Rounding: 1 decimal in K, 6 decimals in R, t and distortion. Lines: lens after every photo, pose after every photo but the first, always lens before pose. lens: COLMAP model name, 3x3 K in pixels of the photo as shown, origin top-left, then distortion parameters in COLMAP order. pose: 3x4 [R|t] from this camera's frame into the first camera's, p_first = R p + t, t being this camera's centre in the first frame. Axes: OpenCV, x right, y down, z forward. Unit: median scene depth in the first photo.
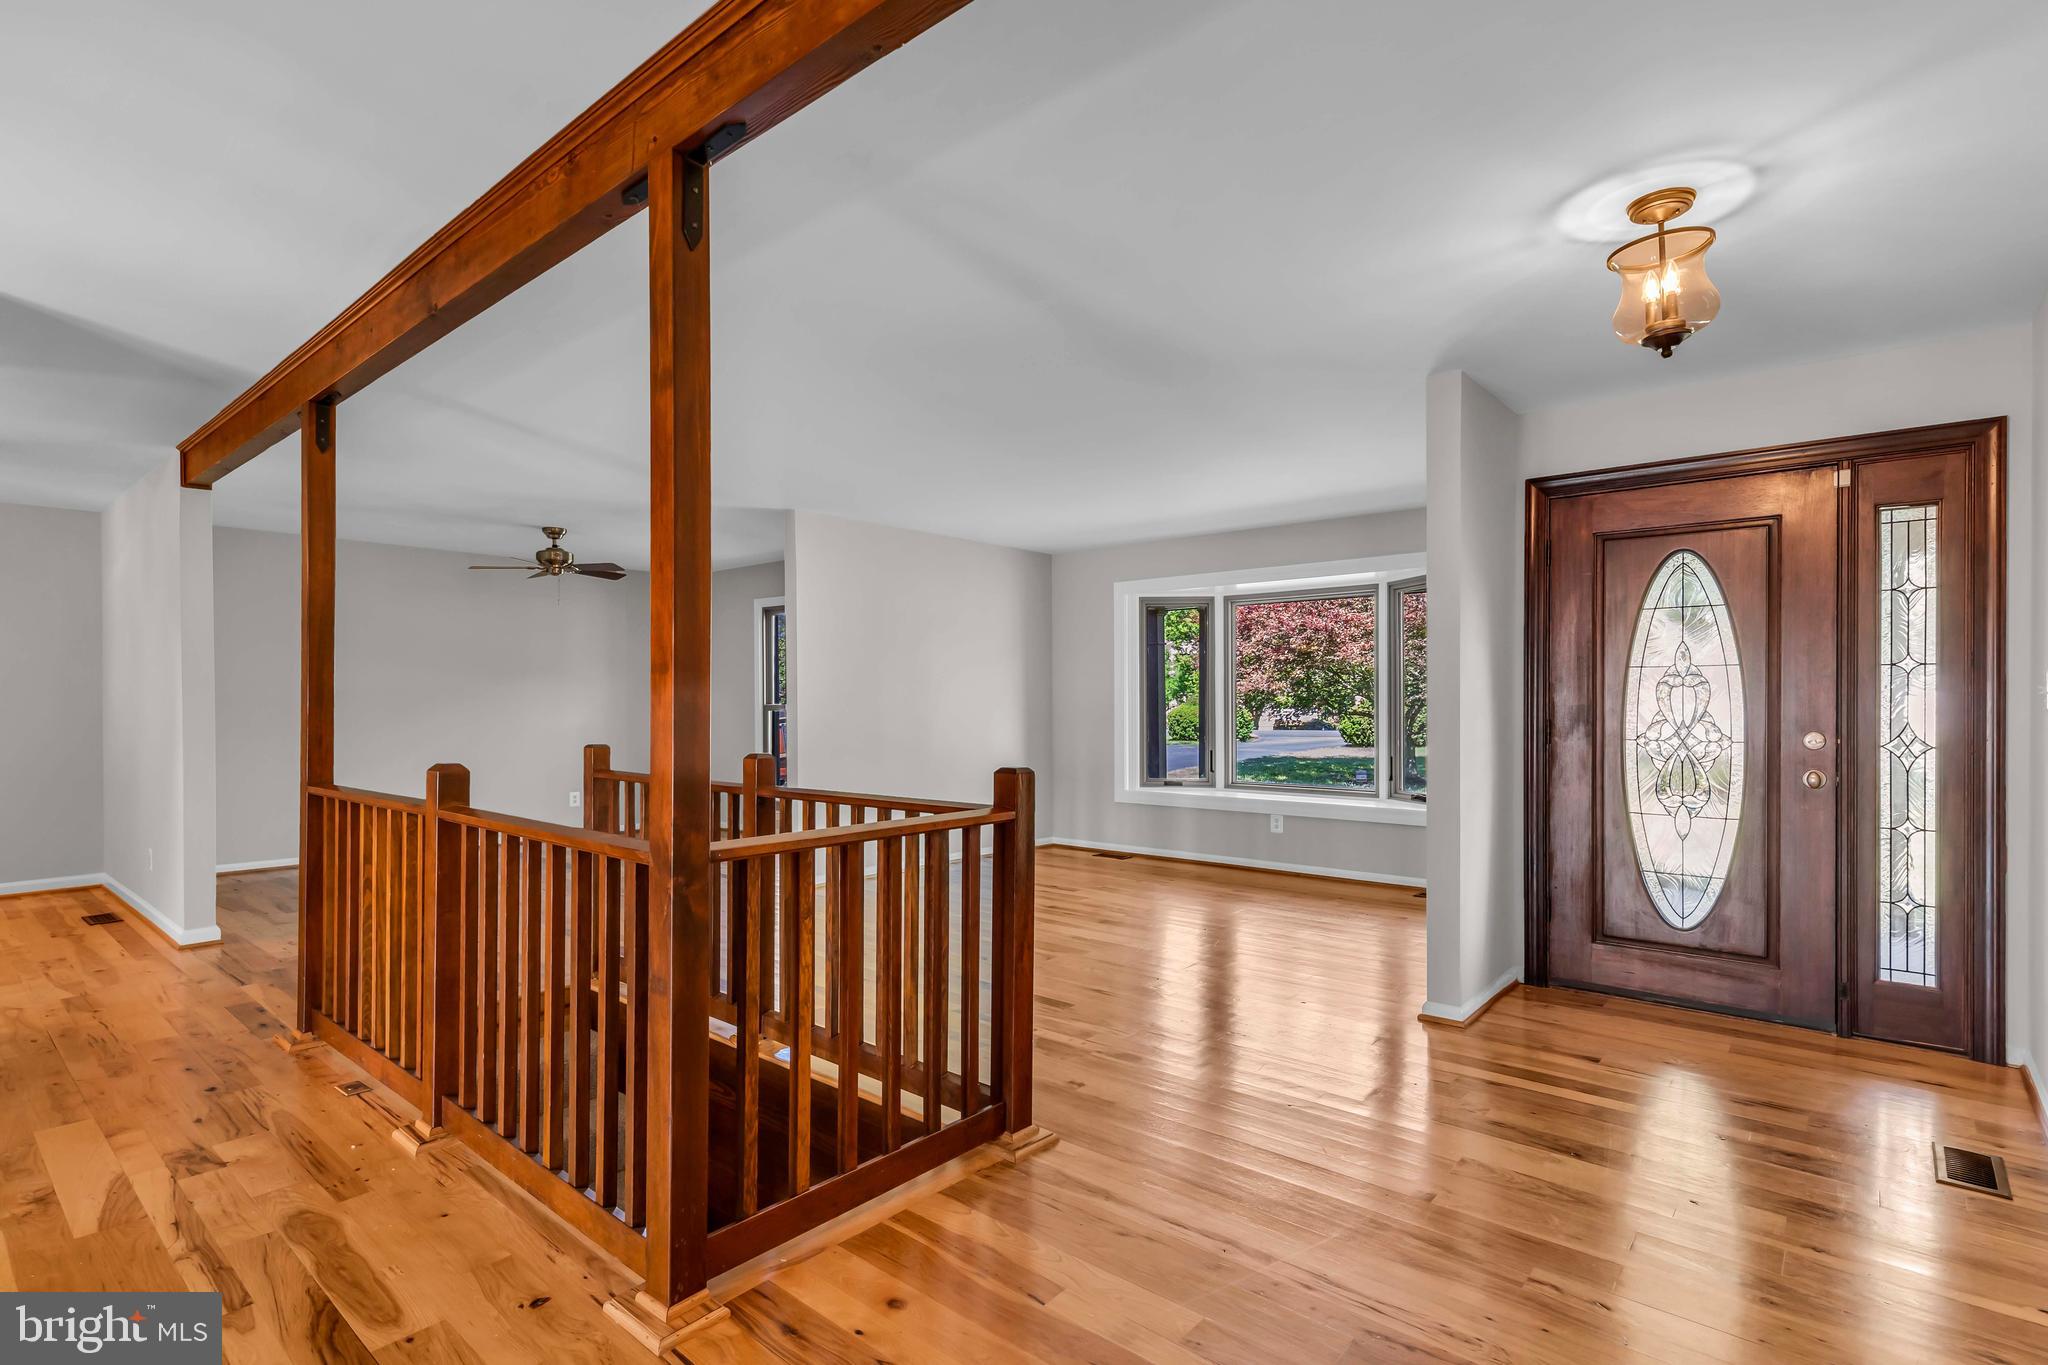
lens RADIAL K [[984.1, 0, 1025.7], [0, 984.1, 695.7], [0, 0, 1]] dist [0.002910, -0.001161]
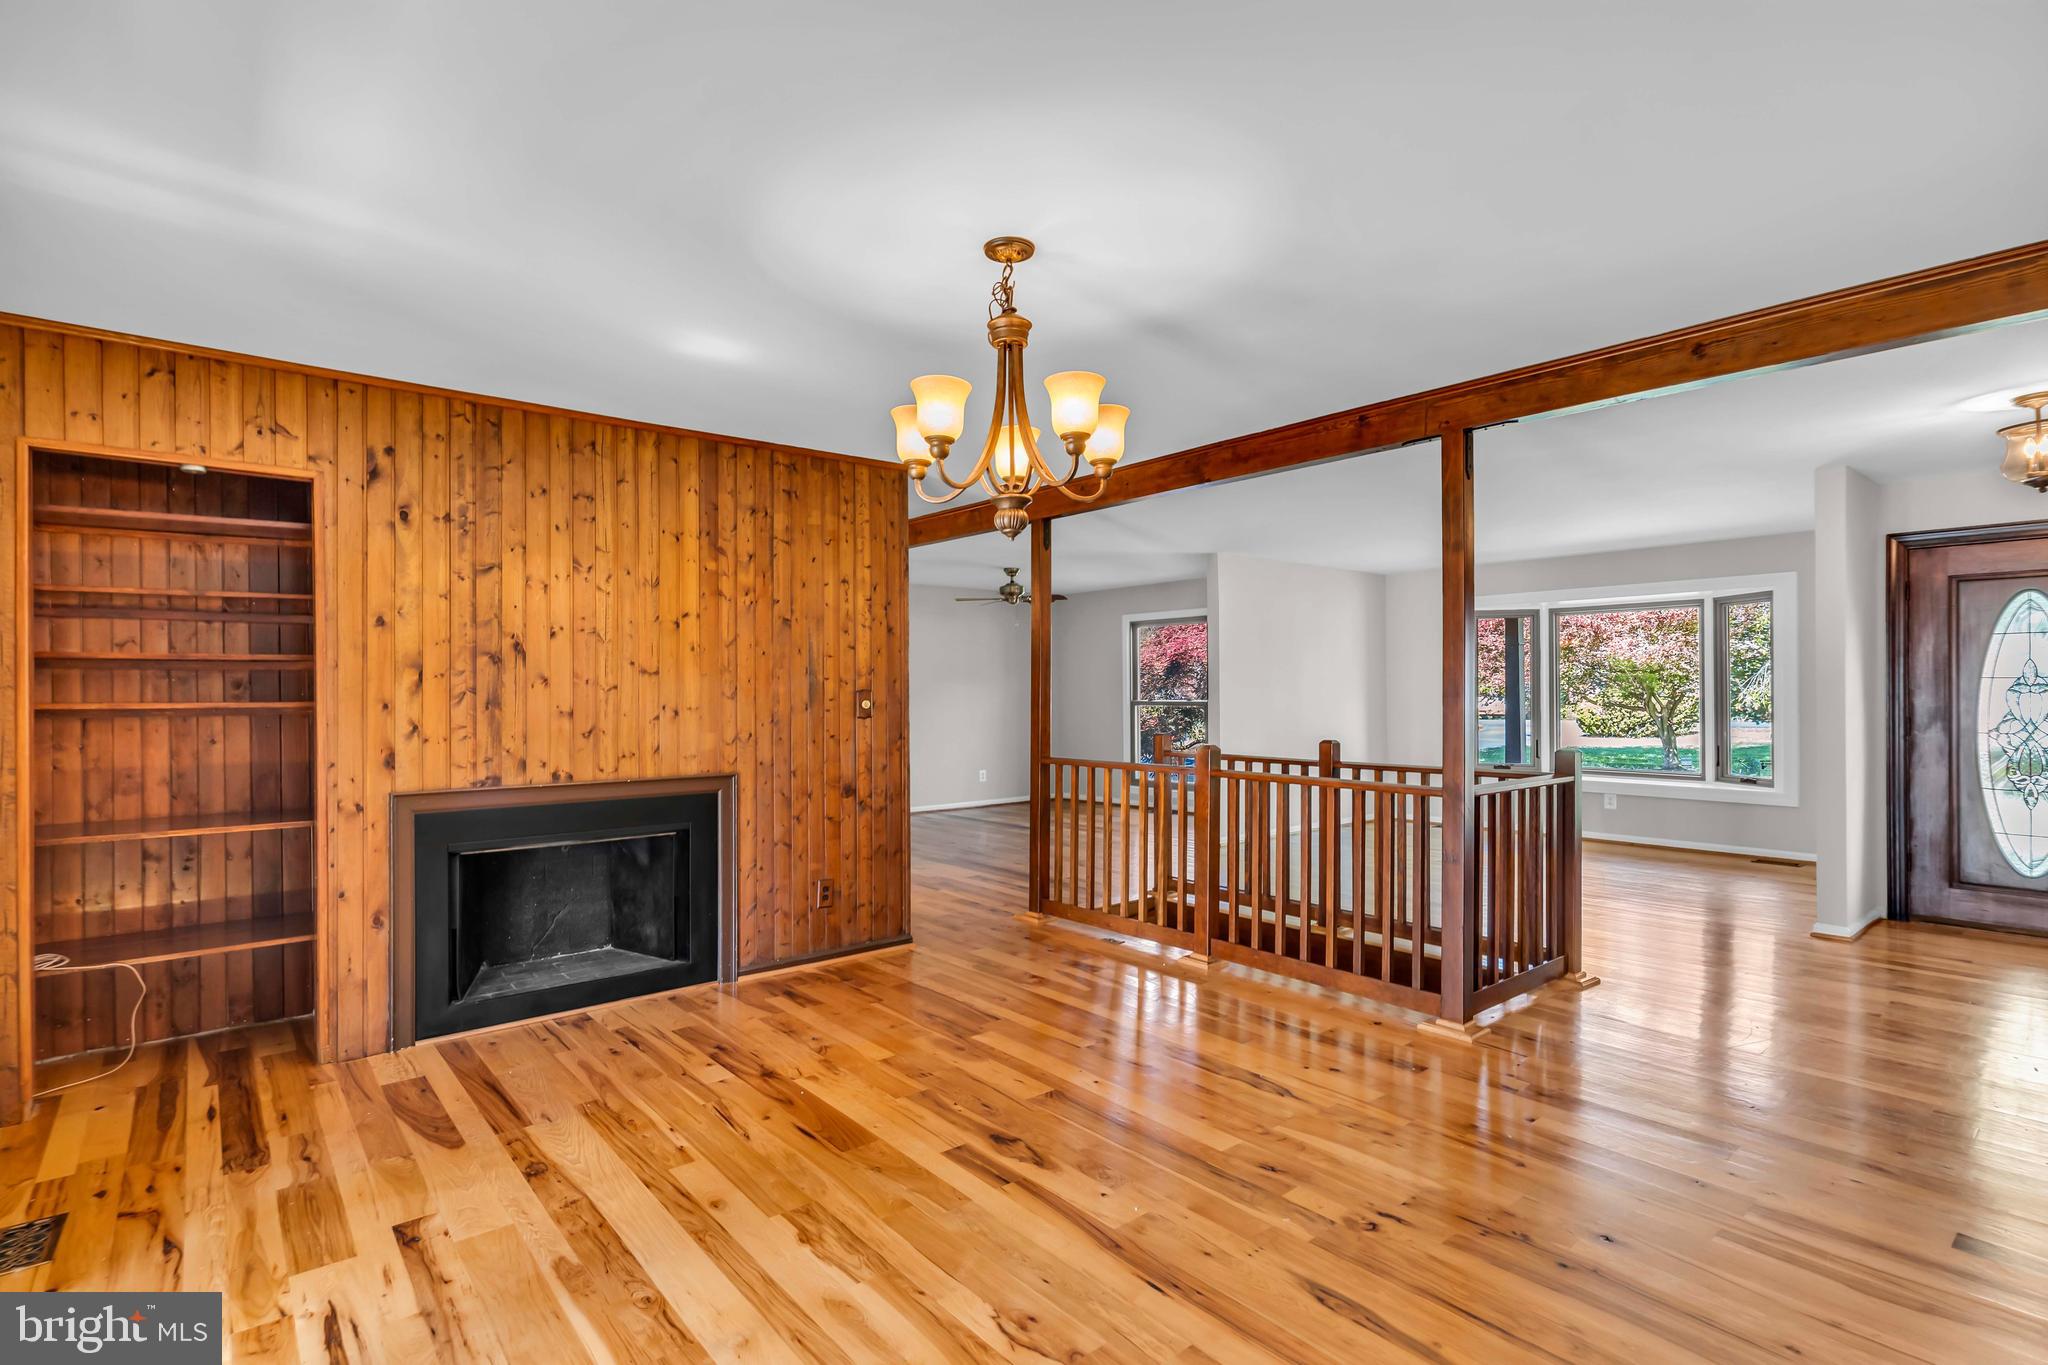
lens RADIAL K [[984.1, 0, 1026.5], [0, 984.1, 681.6], [0, 0, 1]] dist [0.002910, -0.001161]
pose [[0.986030, -0.005465, -0.166478, -0.414250], [0.005001, 0.999982, -0.003210, -0.025474], [0.166492, 0.002332, 0.986040, -0.496827]]
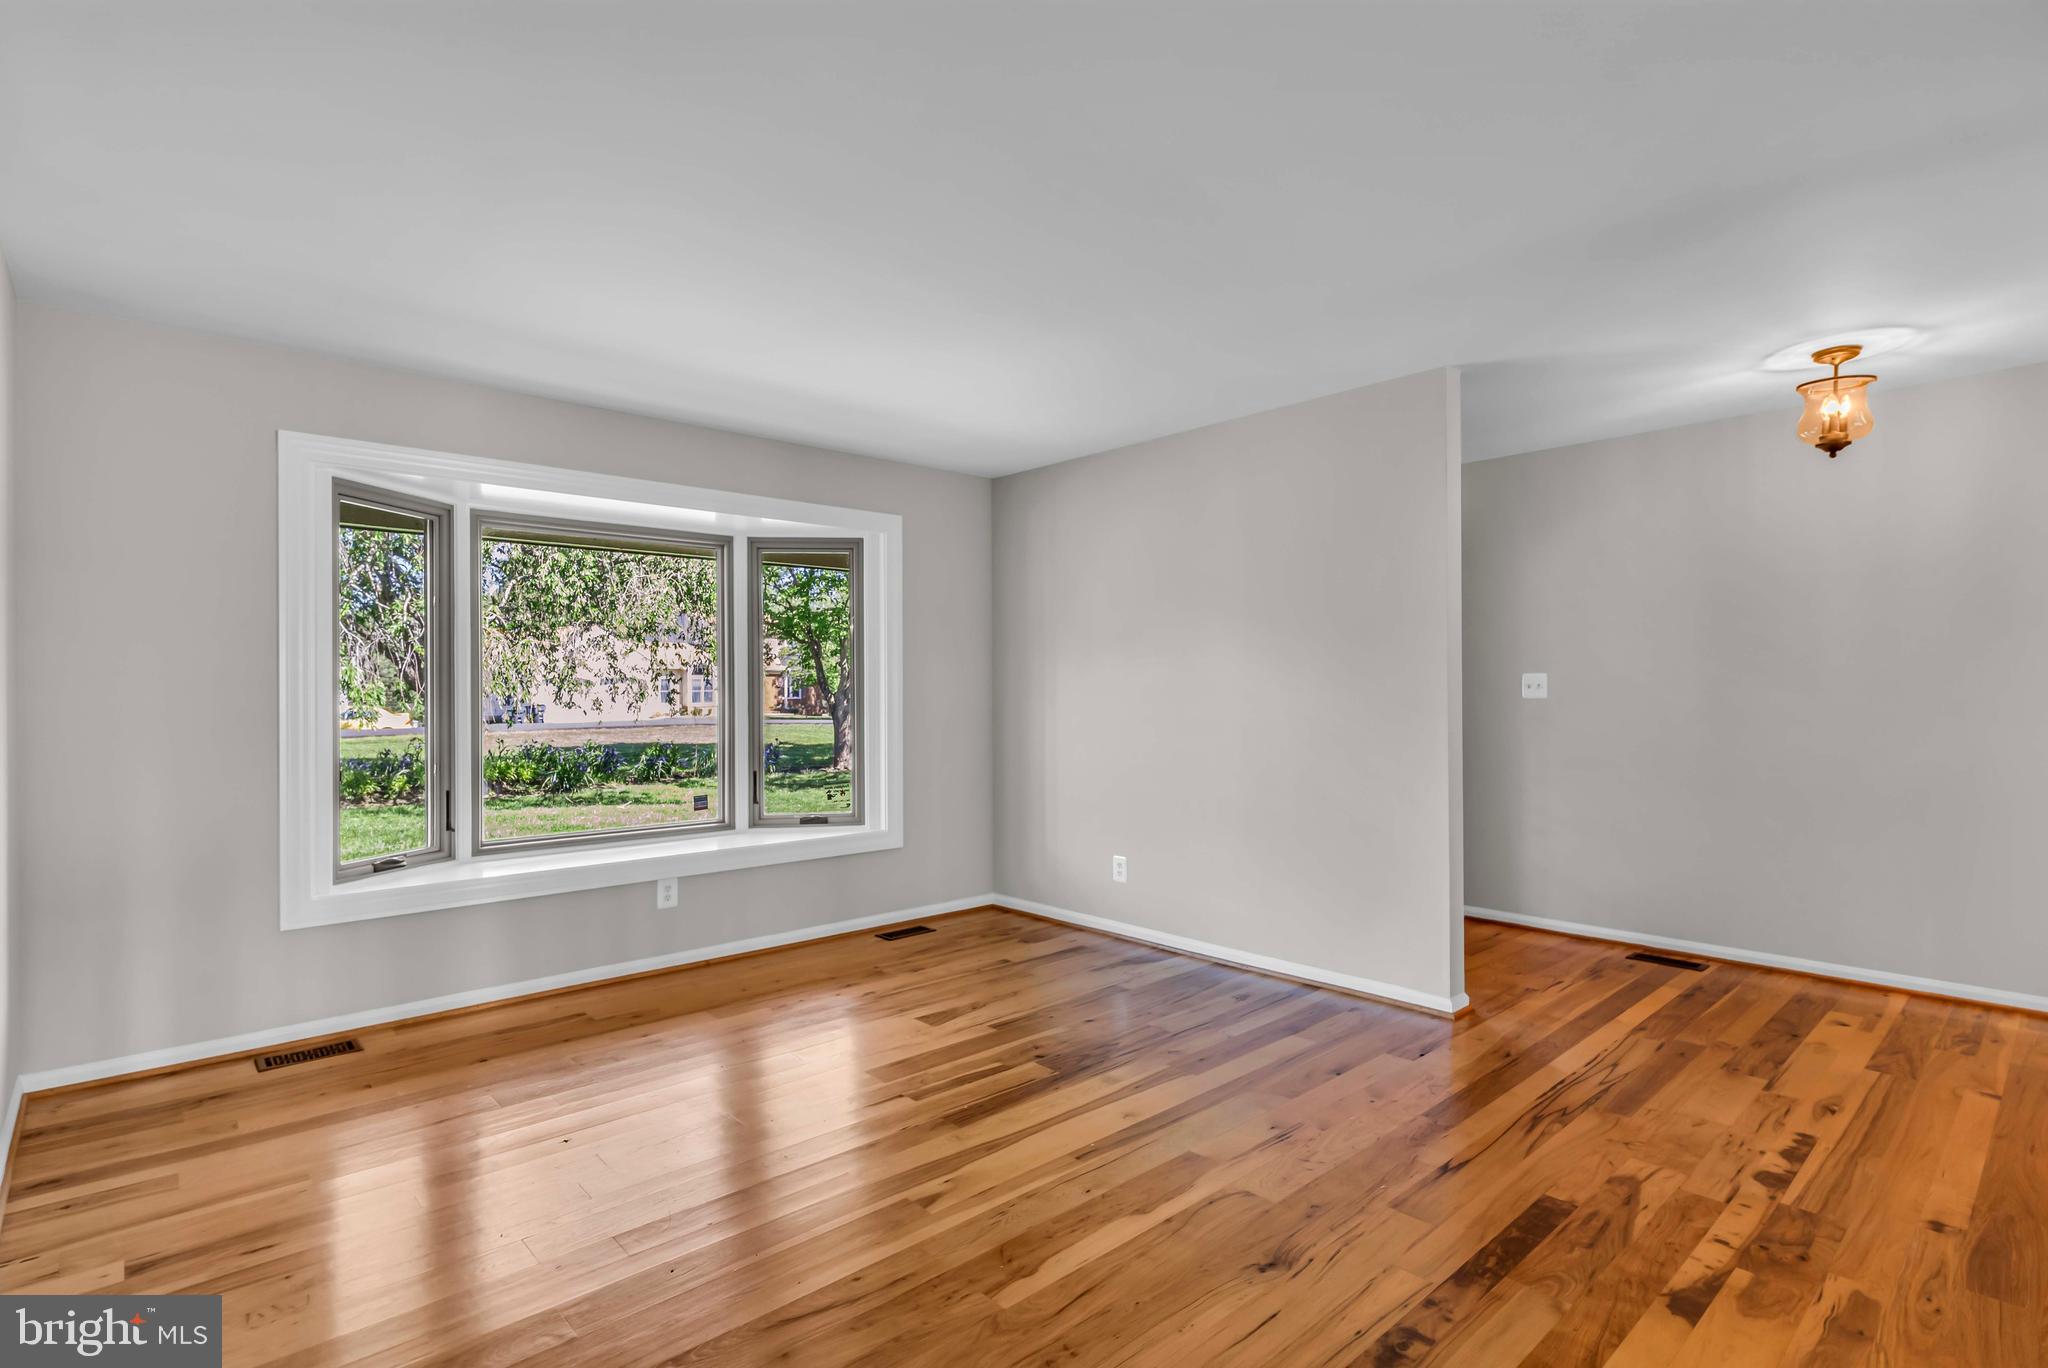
lens RADIAL K [[984.1, 0, 1013.3], [0, 984.1, 685.9], [0, 0, 1]] dist [0.002910, -0.001161]
pose [[0.135835, 0.005609, 0.990716, -0.576059], [-0.000127, 0.999984, -0.005644, 0.003014], [-0.990731, 0.000641, 0.135833, 1.199114]]
